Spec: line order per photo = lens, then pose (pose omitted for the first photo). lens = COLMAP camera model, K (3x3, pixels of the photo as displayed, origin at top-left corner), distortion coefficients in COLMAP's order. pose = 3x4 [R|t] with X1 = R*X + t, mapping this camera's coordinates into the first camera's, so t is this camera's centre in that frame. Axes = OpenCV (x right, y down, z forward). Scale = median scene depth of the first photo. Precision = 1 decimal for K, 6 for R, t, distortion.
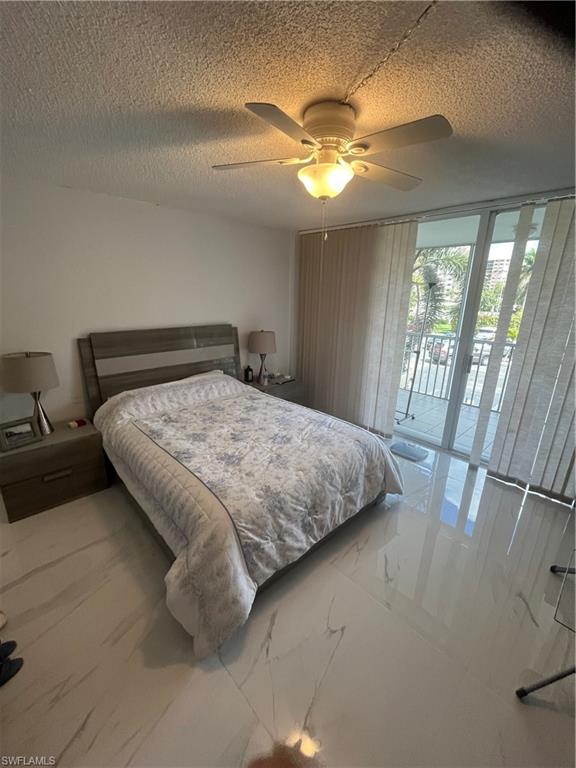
lens RADIAL K [[314.5, 0, 286.3], [0, 314.5, 386.4], [0, 0, 1]] dist [-0.002518, 0.000640]
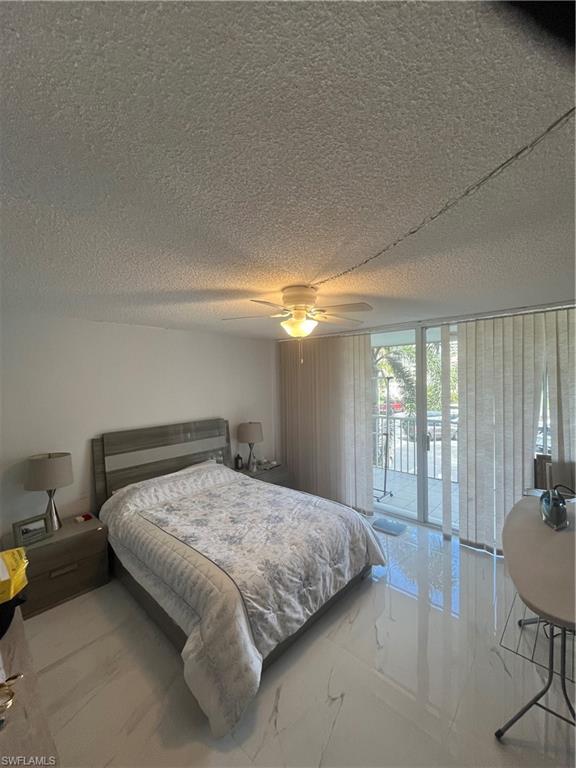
lens RADIAL K [[314.5, 0, 285.7], [0, 314.5, 384.0], [0, 0, 1]] dist [-0.002518, 0.000640]
pose [[0.996917, -0.039168, 0.067993, -0.030931], [0.056045, 0.961891, -0.267629, 0.002634], [-0.054920, 0.270614, 0.961120, -0.215671]]
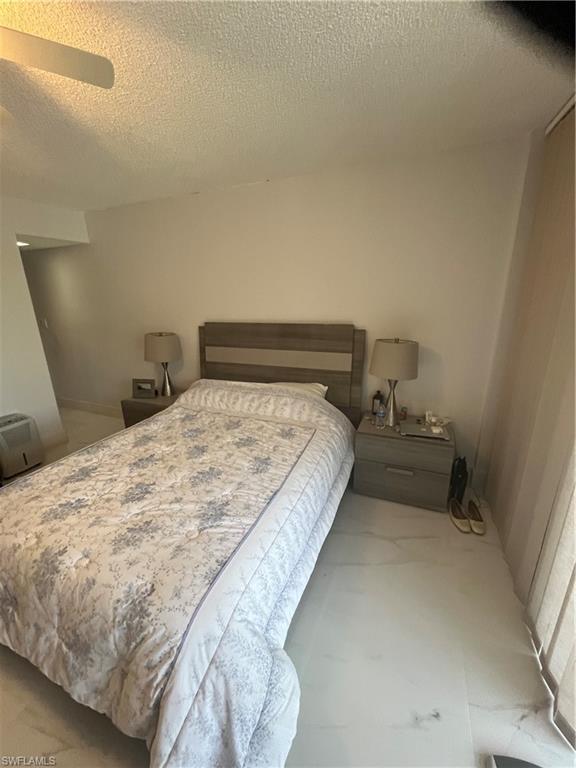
lens RADIAL K [[314.5, 0, 283.1], [0, 314.5, 383.8], [0, 0, 1]] dist [-0.002518, 0.000640]
pose [[0.406373, 0.233582, -0.883346, 0.590649], [-0.232245, 0.961426, 0.147387, -0.206616], [0.883698, 0.145259, 0.444946, 0.858014]]
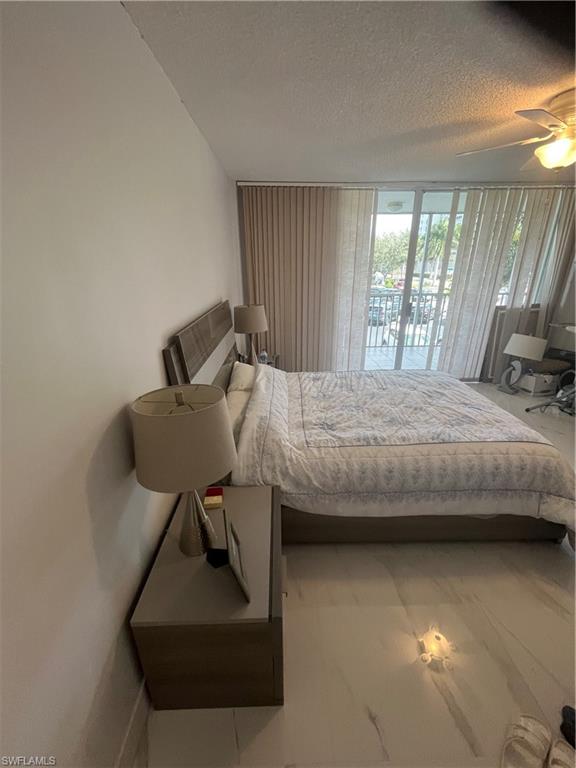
lens RADIAL K [[314.5, 0, 290.5], [0, 314.5, 383.5], [0, 0, 1]] dist [-0.002518, 0.000640]
pose [[0.671910, -0.290008, 0.681493, -0.971760], [0.231309, 0.956292, 0.178891, -0.157205], [-0.703586, 0.037436, 0.709624, 0.535592]]
